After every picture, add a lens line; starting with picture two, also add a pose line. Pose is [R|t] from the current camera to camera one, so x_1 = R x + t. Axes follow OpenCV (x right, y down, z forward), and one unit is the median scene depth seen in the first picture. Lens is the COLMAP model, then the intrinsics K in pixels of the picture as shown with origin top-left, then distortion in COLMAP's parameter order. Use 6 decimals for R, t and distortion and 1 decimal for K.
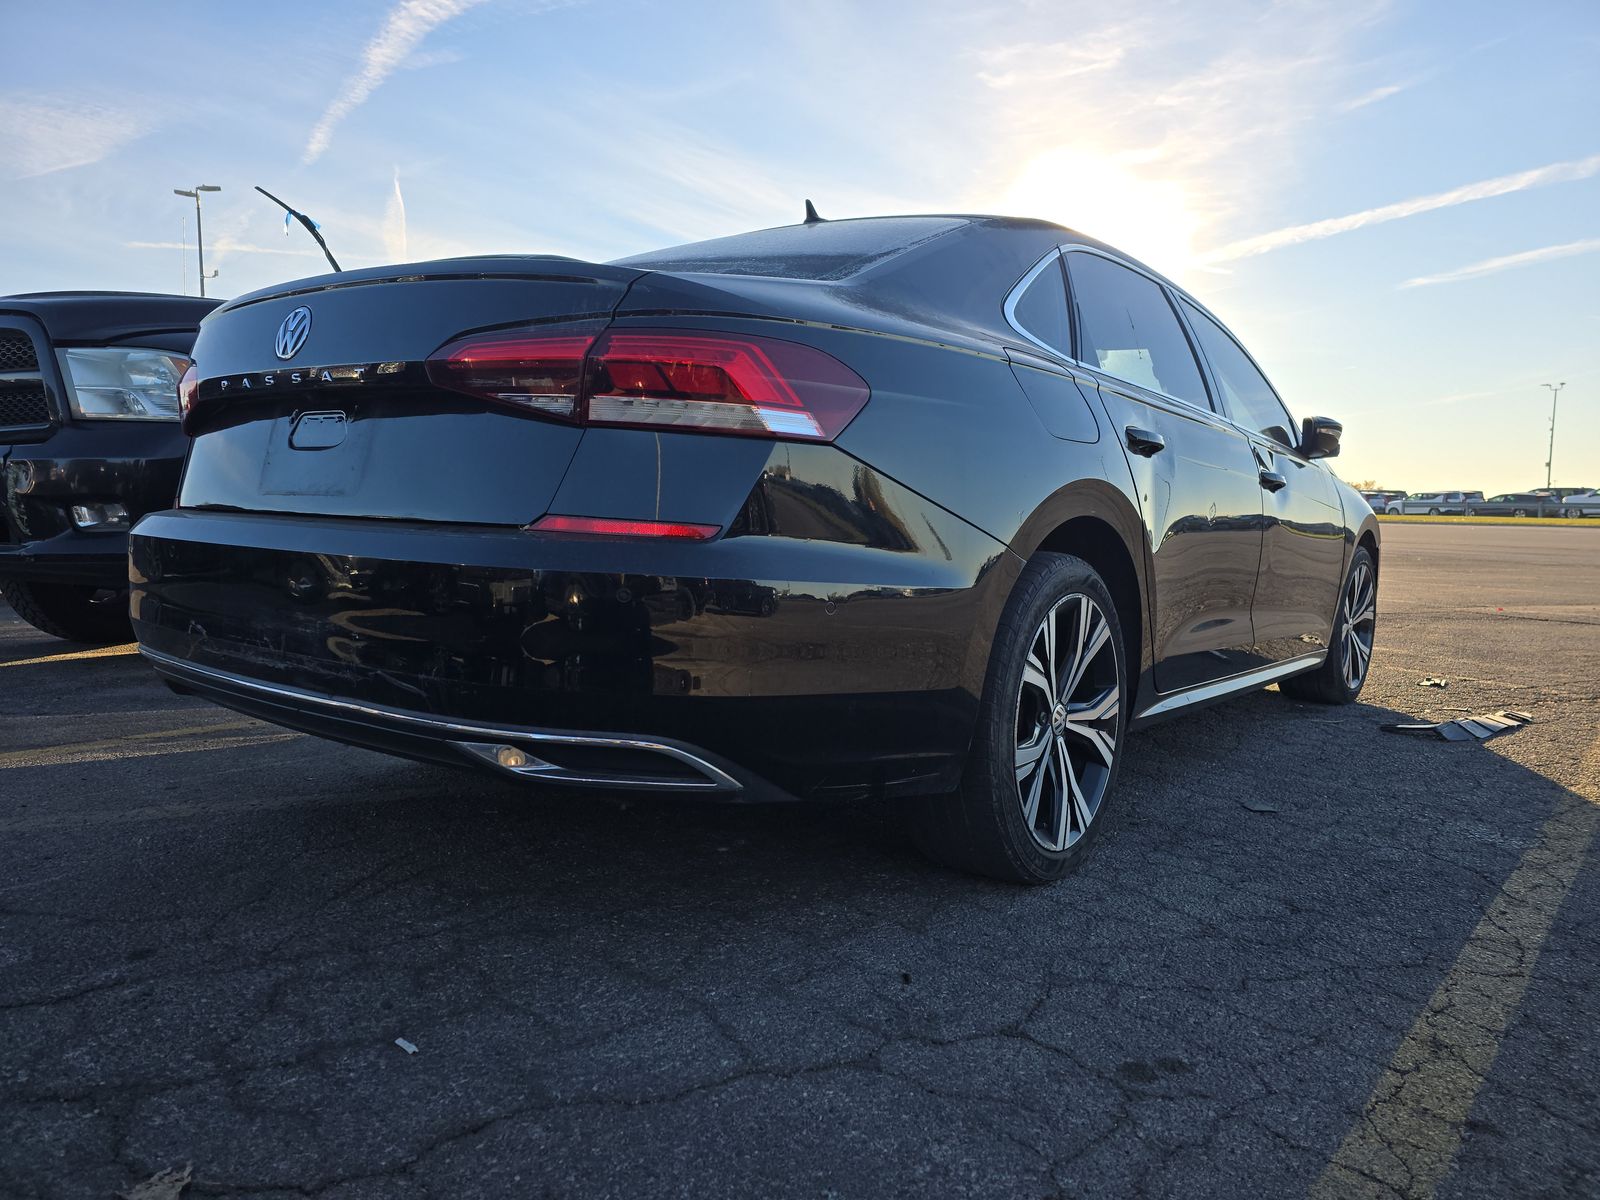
lens RADIAL K [[1093.3, 0, 806.8], [0, 1093.3, 599.6], [0, 0, 1]] dist [0.063938, -0.059001]
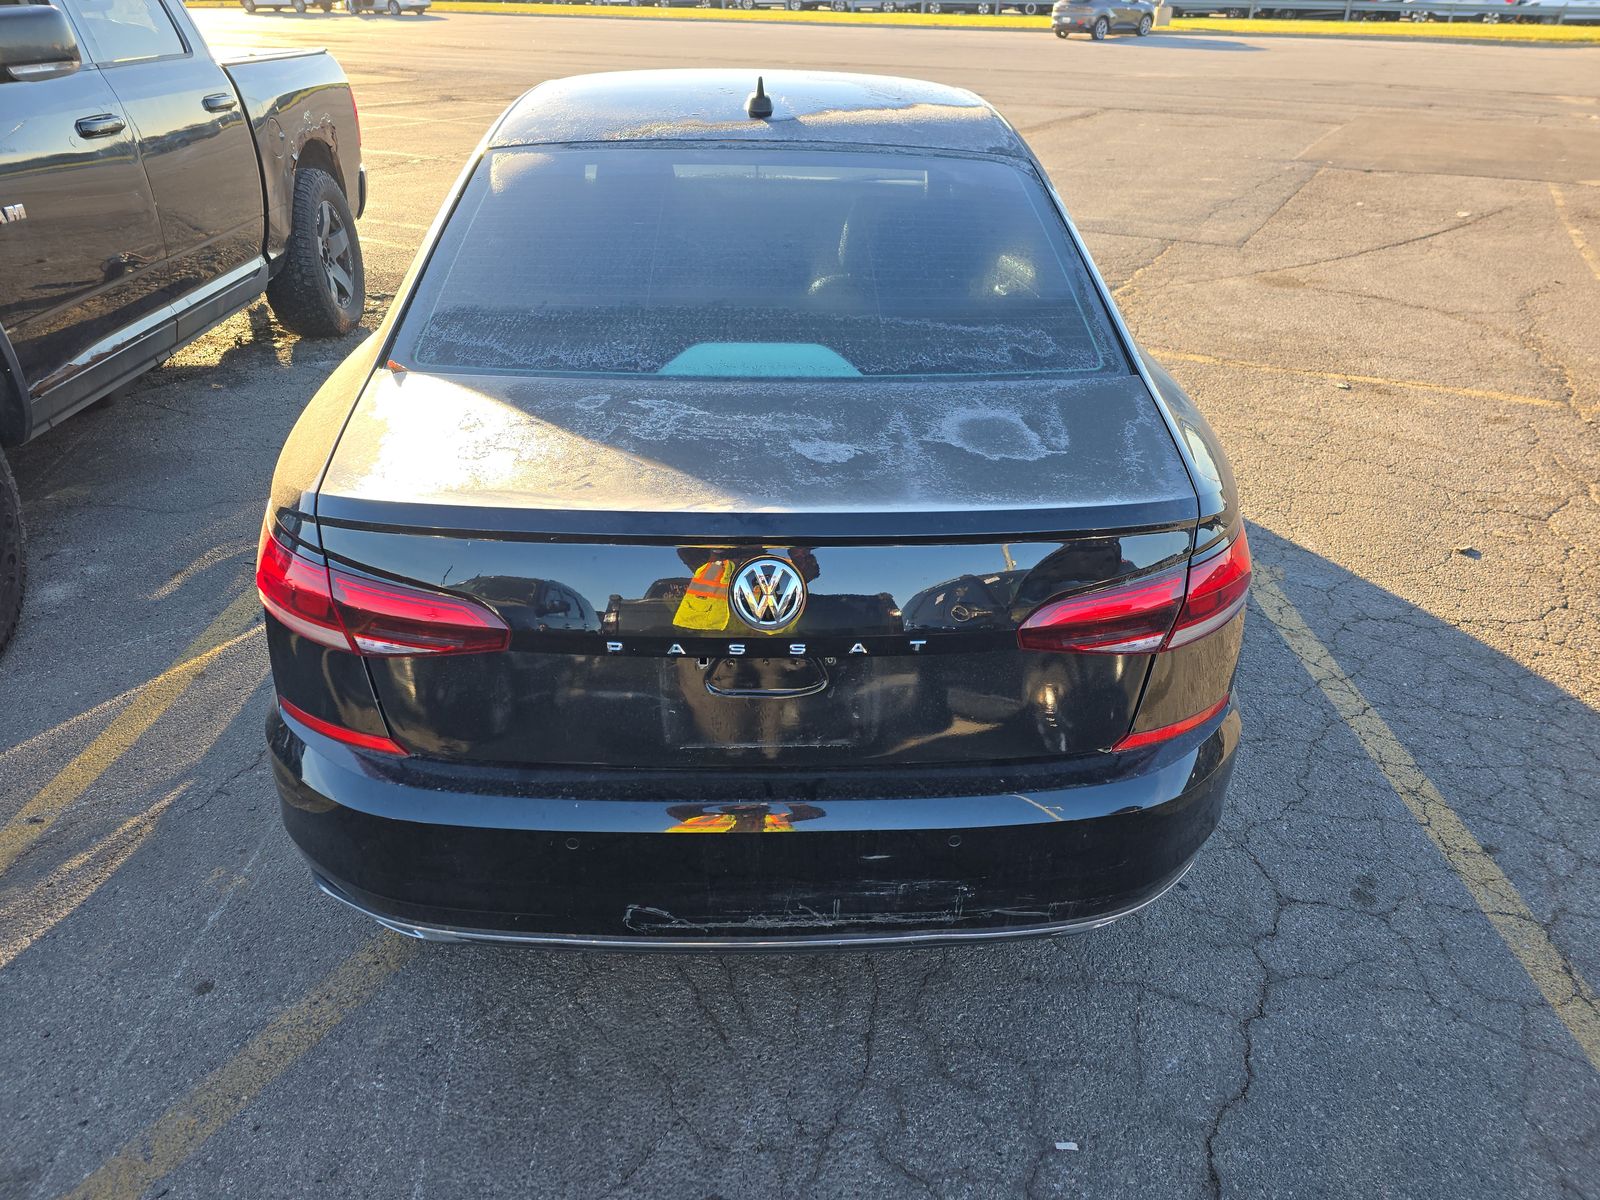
lens RADIAL K [[1093.3, 0, 806.8], [0, 1093.3, 599.6], [0, 0, 1]] dist [0.063938, -0.059001]
pose [[0.768967, -0.317210, 0.555038, -0.960569], [0.050418, 0.895600, 0.441995, -0.639419], [-0.637297, -0.311896, 0.704680, 0.434407]]
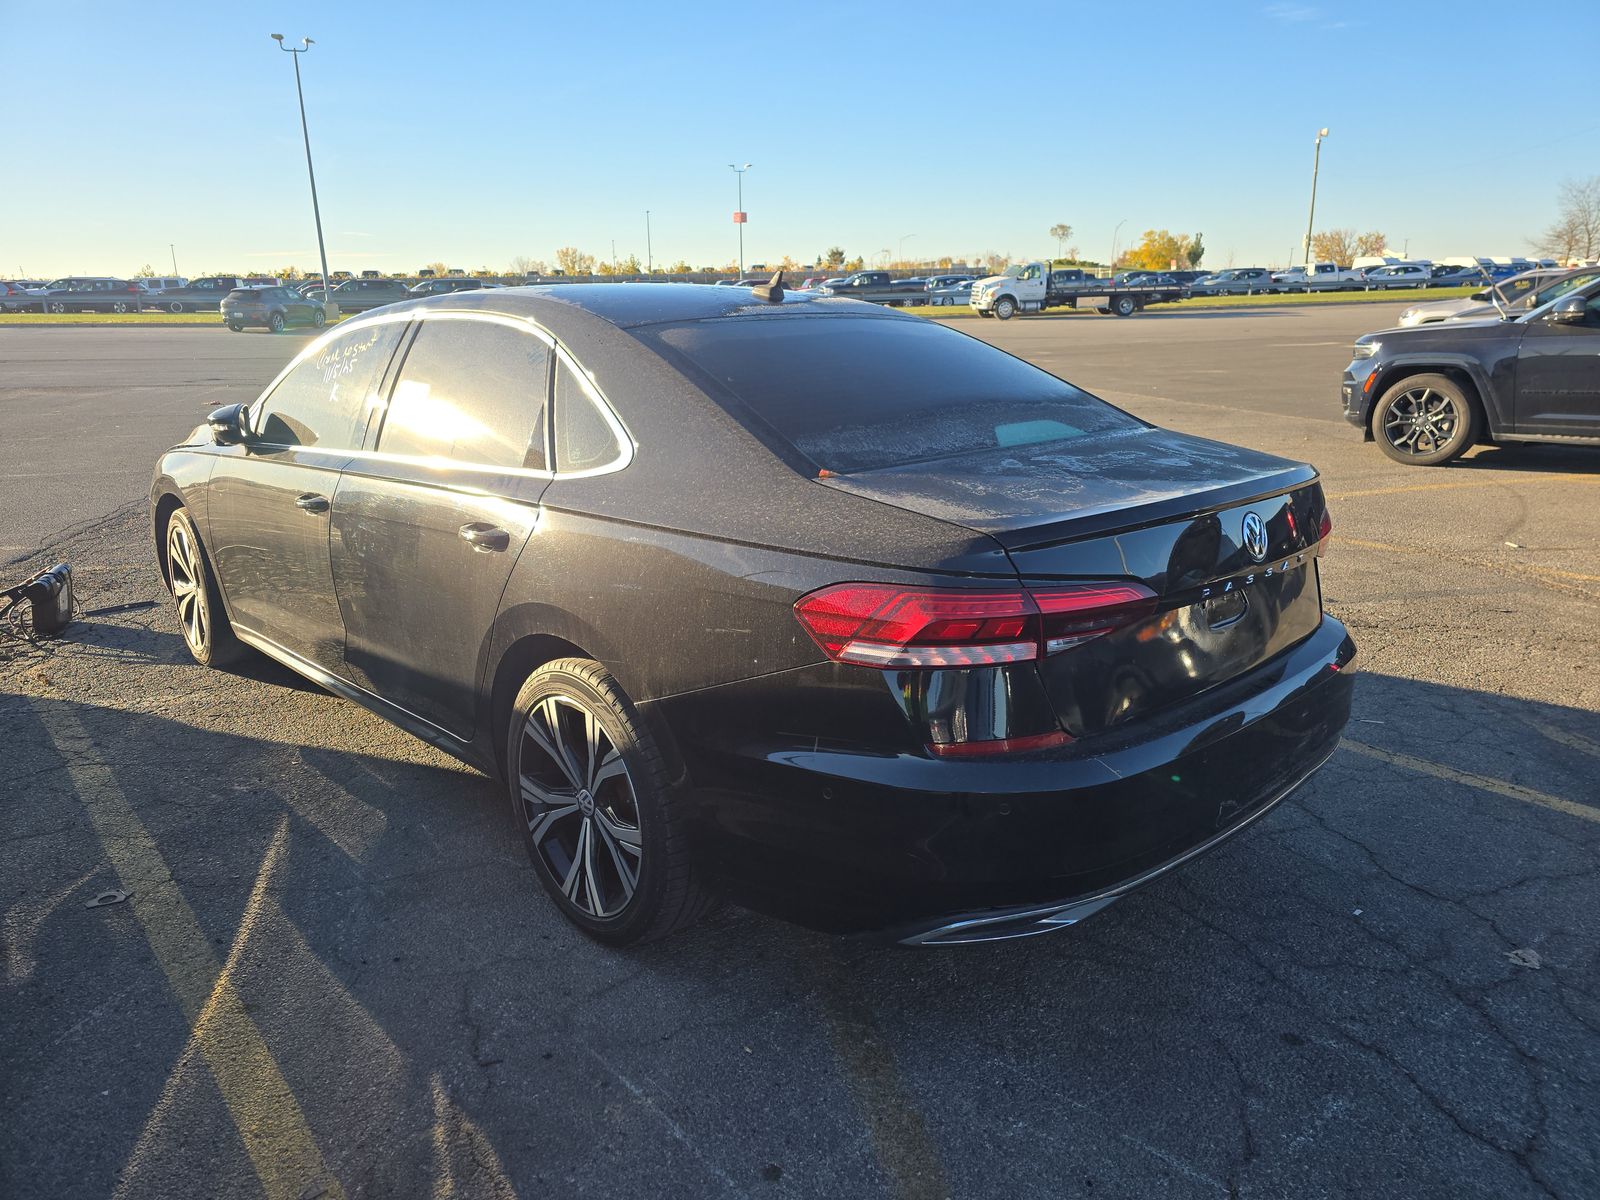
lens RADIAL K [[1082.6, 0, 819.4], [0, 1082.6, 601.3], [0, 0, 1]] dist [0.057719, -0.052341]
pose [[0.142393, -0.283749, 0.948267, -1.807047], [0.079753, 0.958204, 0.274746, -0.576813], [-0.986592, 0.036505, 0.159071, 1.378362]]
